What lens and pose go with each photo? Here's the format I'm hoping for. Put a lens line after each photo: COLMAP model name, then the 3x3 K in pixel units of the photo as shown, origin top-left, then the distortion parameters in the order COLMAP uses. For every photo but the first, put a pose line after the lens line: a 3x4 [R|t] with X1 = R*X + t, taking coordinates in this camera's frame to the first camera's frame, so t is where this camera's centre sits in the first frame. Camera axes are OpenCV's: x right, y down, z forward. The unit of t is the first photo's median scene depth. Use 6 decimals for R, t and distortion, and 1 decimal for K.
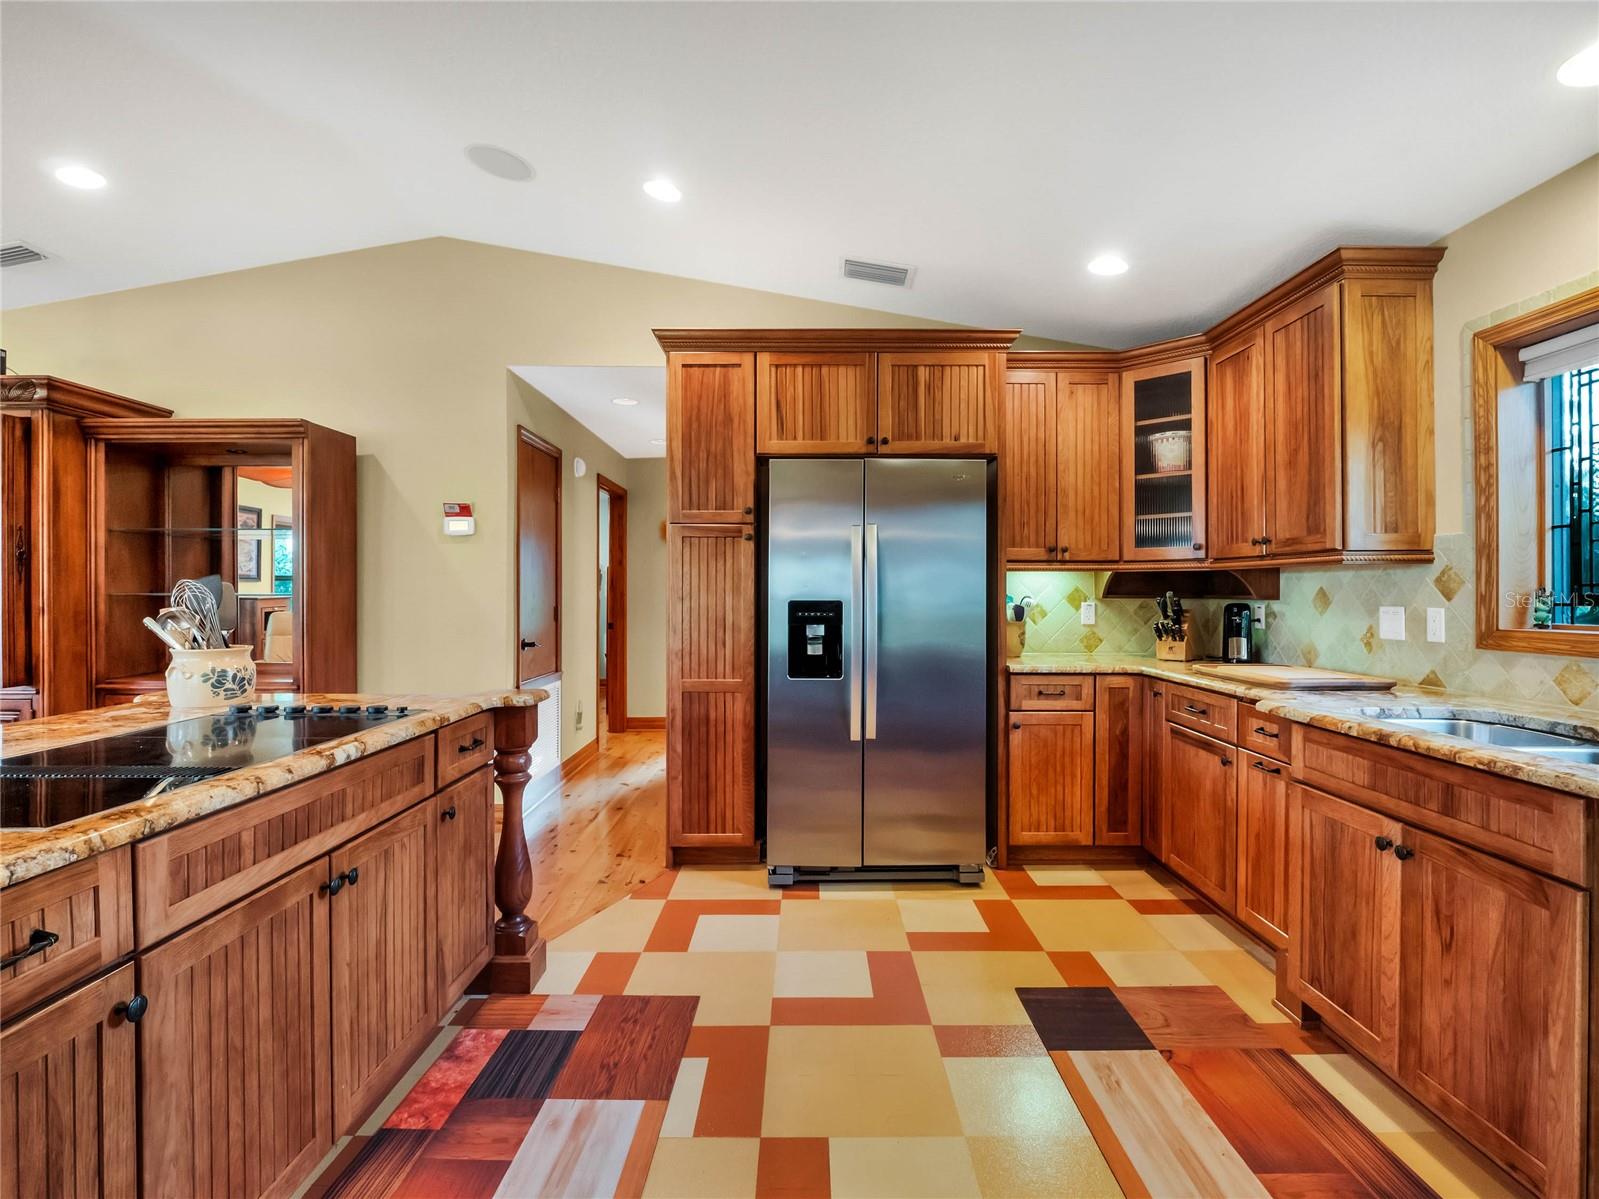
lens RADIAL K [[782.3, 0, 808.9], [0, 782.3, 591.3], [0, 0, 1]] dist [-0.002879, -0.006189]
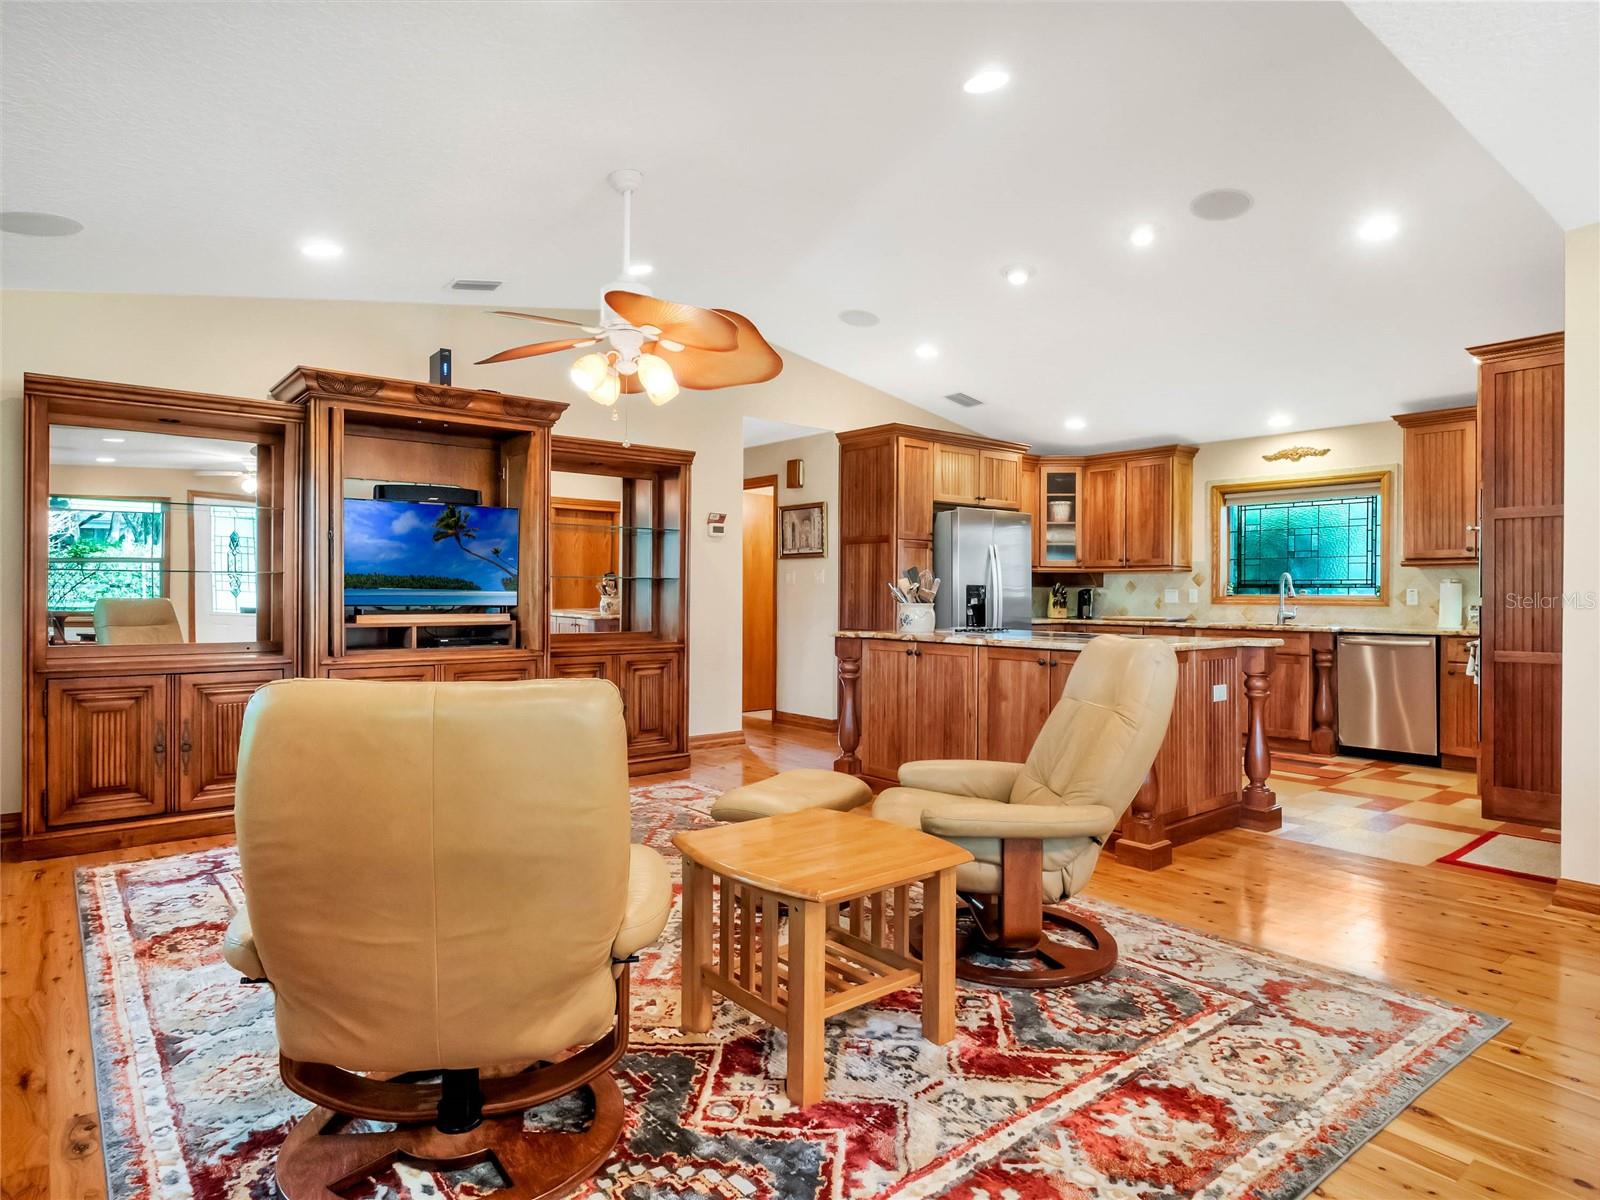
lens RADIAL K [[935.7, 0, 802.3], [0, 935.7, 592.0], [0, 0, 1]] dist [-0.004578, 0.000665]
pose [[0.776680, 0.004366, 0.629880, -1.730778], [-0.005743, 0.999983, 0.000149, 0.030440], [-0.629869, -0.003733, 0.776693, -0.464190]]
